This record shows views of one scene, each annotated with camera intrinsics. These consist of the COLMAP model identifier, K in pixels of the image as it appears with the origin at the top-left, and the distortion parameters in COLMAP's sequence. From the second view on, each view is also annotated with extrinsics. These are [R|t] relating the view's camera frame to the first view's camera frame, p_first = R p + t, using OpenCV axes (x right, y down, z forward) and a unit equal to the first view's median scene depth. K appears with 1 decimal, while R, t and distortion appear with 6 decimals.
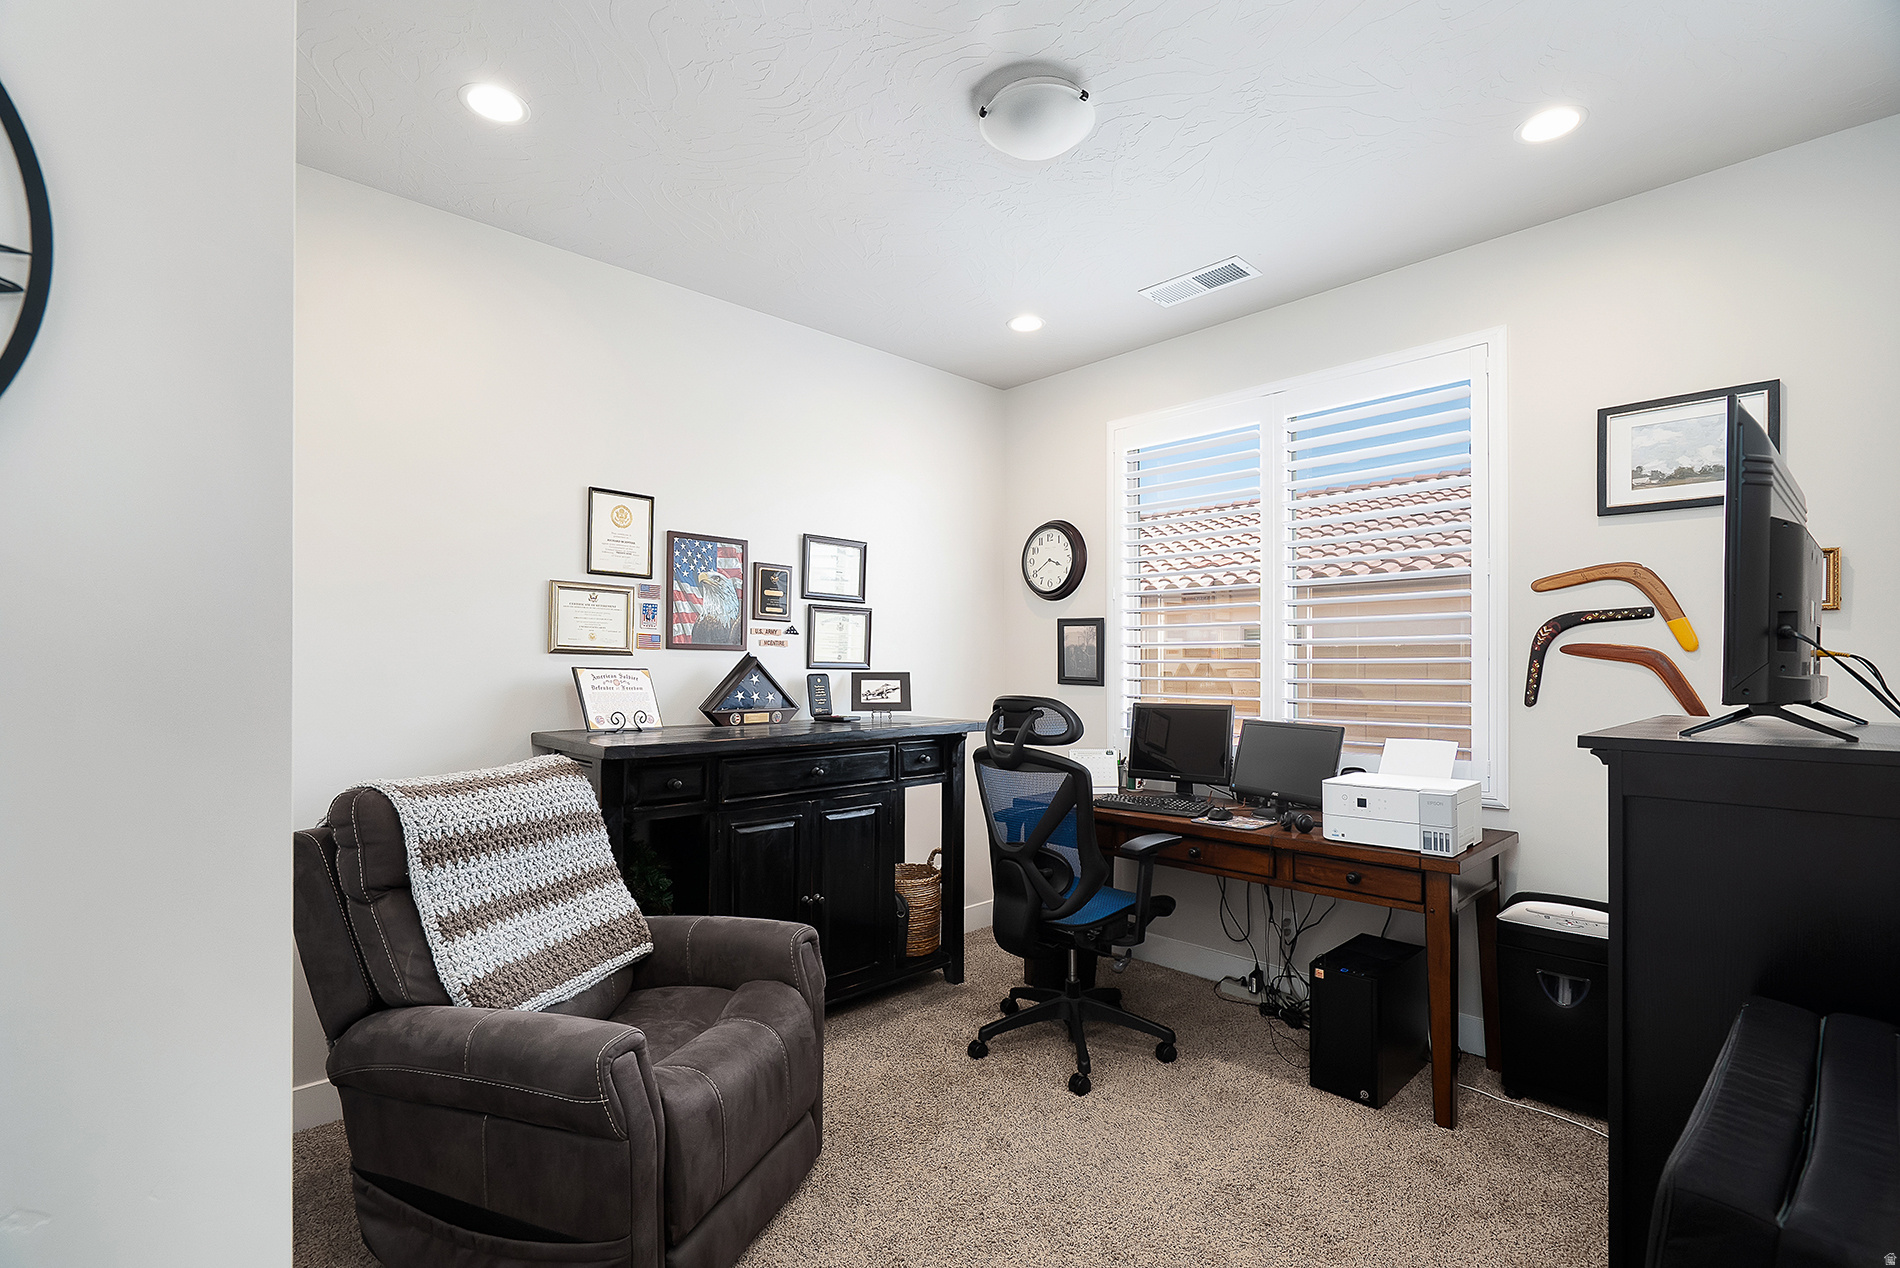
lens RADIAL K [[873.7, 0, 949.4], [0, 873.7, 651.1], [0, 0, 1]] dist [-0.000805, 0.000594]
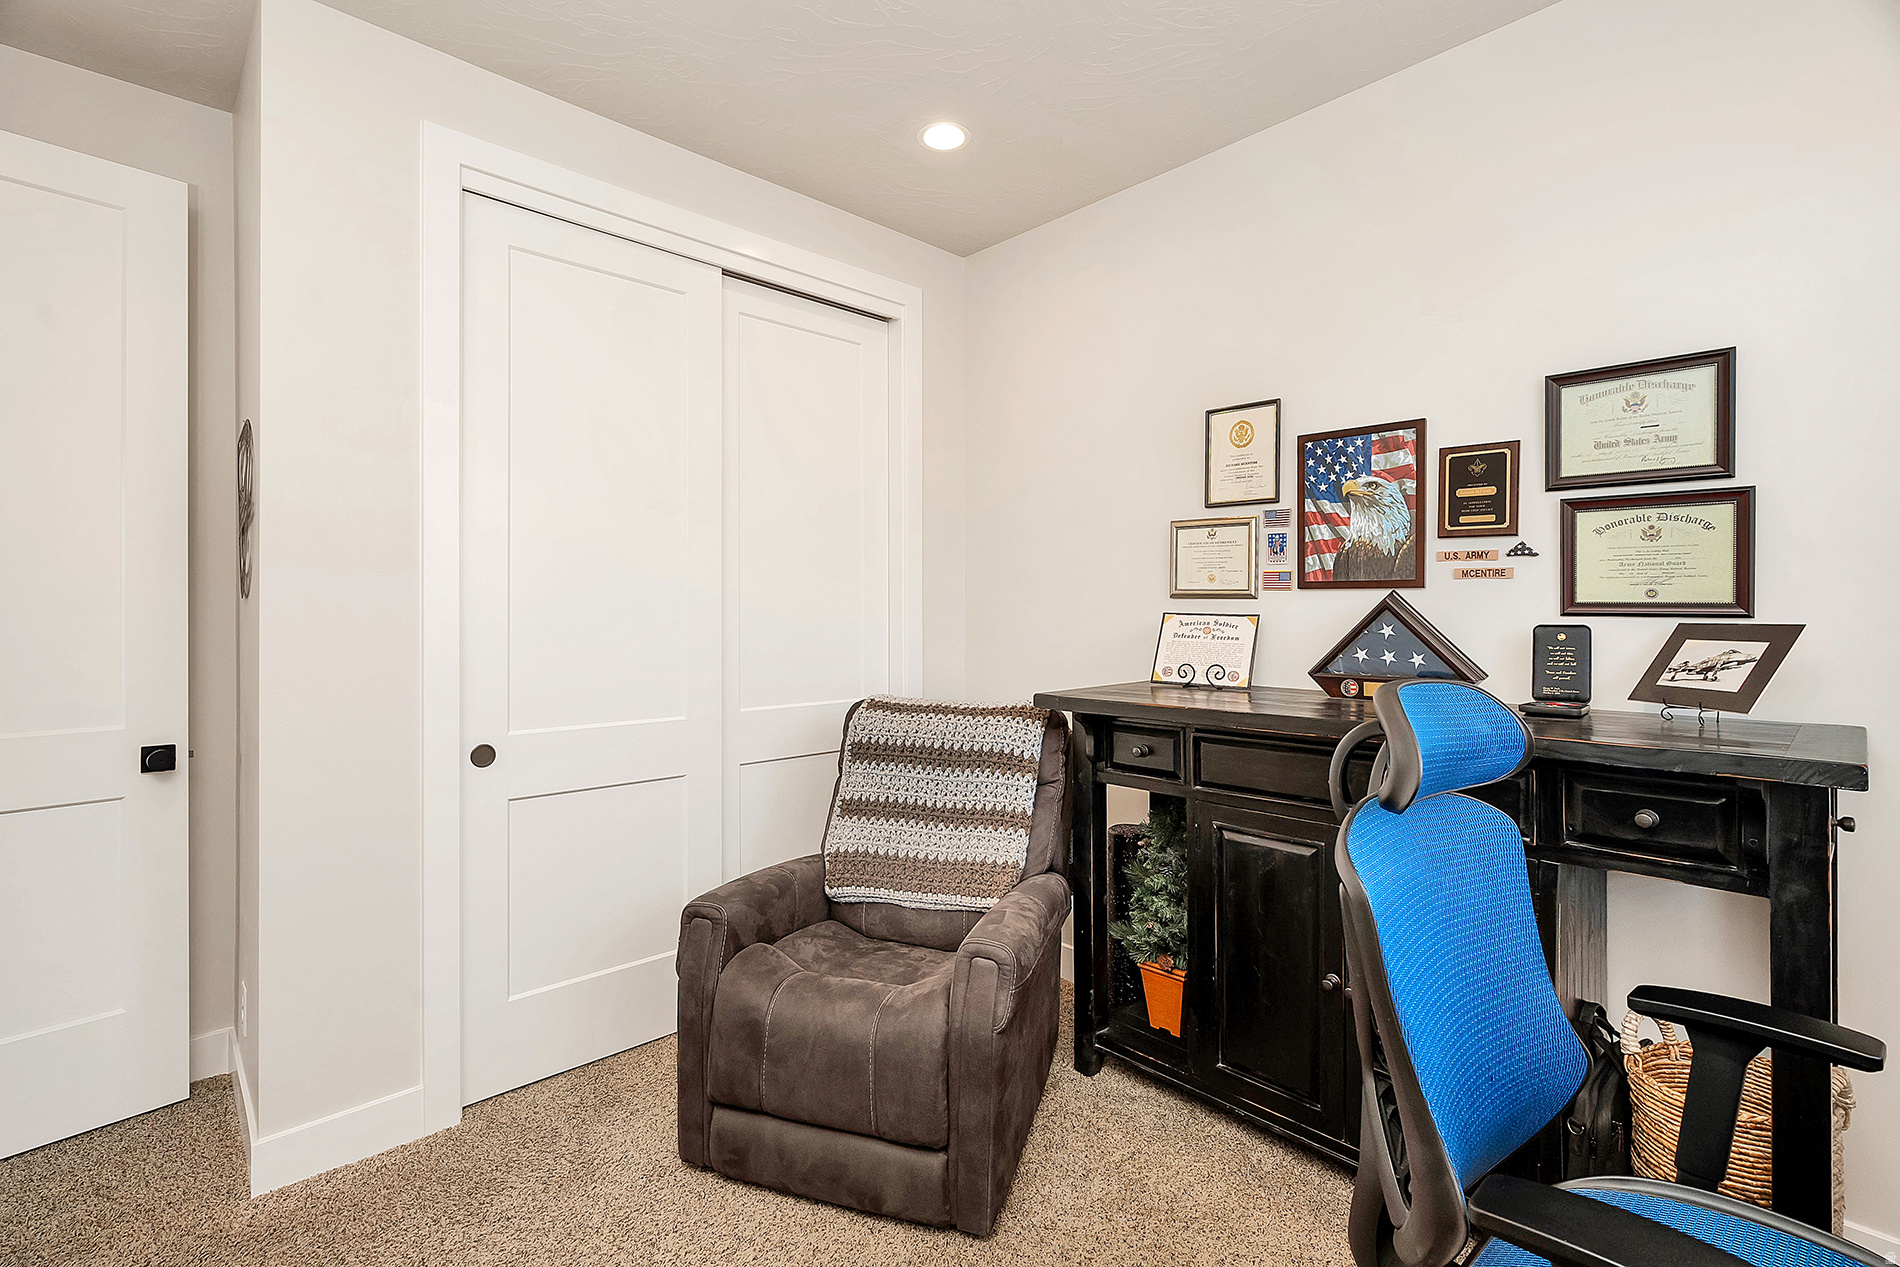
lens RADIAL K [[873.7, 0, 948.3], [0, 873.7, 617.4], [0, 0, 1]] dist [-0.000805, 0.000594]
pose [[0.002622, 0.001878, -0.999995, 0.438864], [0.016181, 0.999867, 0.001920, 0.015439], [0.999866, -0.016186, 0.002591, 0.672253]]
